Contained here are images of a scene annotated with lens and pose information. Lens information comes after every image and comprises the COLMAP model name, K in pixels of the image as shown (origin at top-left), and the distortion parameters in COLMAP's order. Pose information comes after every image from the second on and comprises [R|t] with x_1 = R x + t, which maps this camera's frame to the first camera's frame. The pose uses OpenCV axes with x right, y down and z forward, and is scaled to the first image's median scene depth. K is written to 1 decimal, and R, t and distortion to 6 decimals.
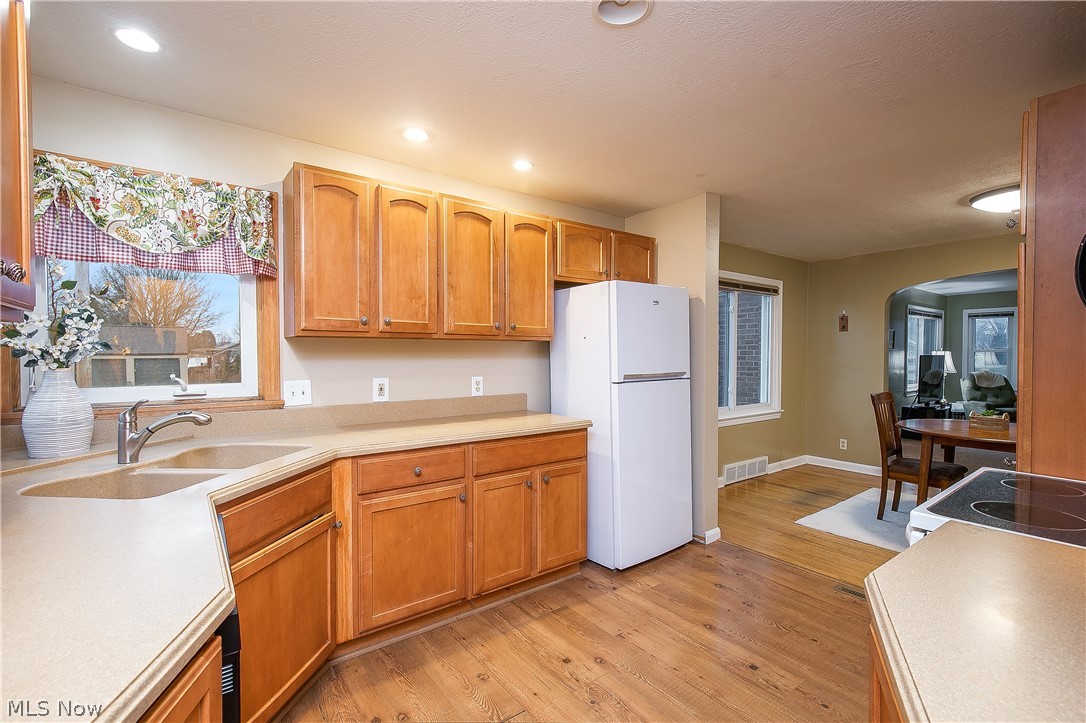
lens RADIAL K [[493.5, 0, 547.3], [0, 493.5, 363.5], [0, 0, 1]] dist [-0.008639, 0.001000]
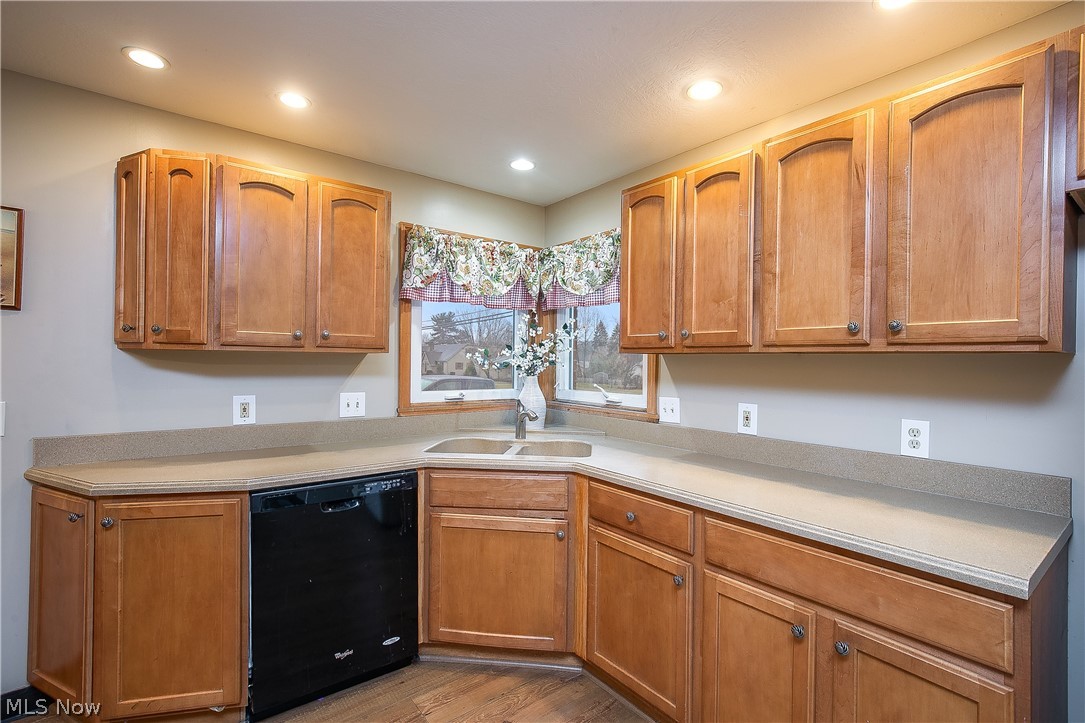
lens RADIAL K [[493.1, 0, 553.5], [0, 493.1, 361.4], [0, 0, 1]] dist [-0.008639, 0.001000]
pose [[0.015891, 0.000707, -0.999873, 0.473630], [-0.034459, 0.999406, 0.000159, -0.029663], [0.999280, 0.034453, 0.015905, 0.724477]]
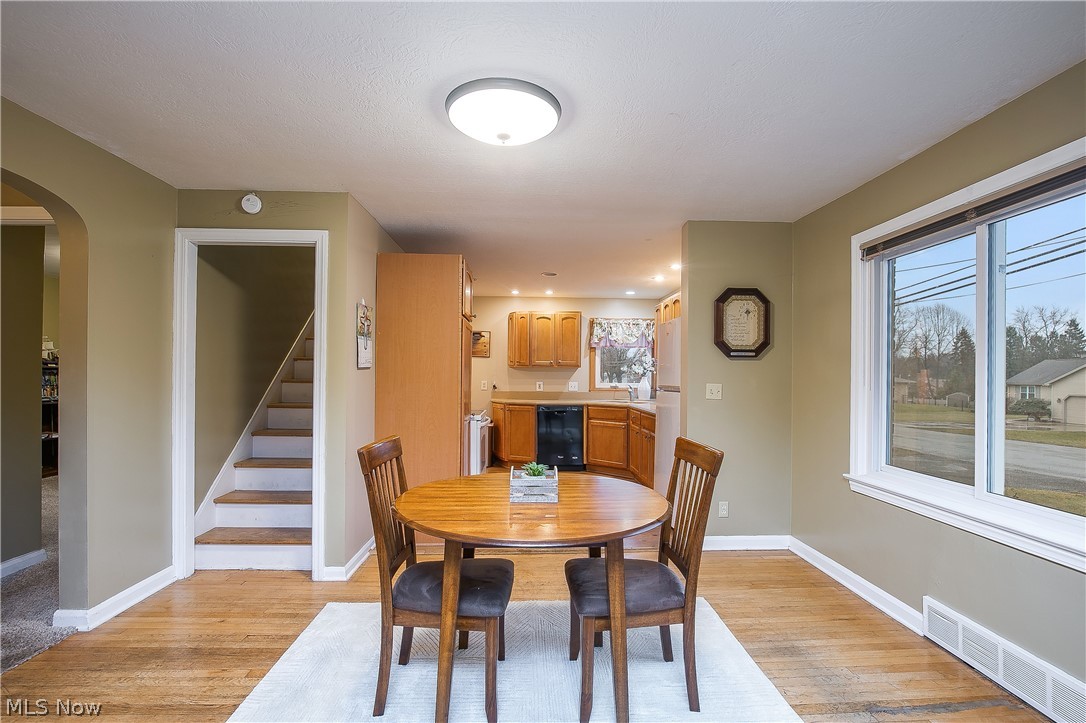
lens RADIAL K [[493.5, 0, 546.8], [0, 493.5, 376.5], [0, 0, 1]] dist [-0.008639, 0.001000]
pose [[-0.572681, -0.004944, -0.819763, 1.834967], [-0.027350, 0.999540, 0.013078, -0.016178], [0.819322, 0.029910, -0.572553, 1.807150]]
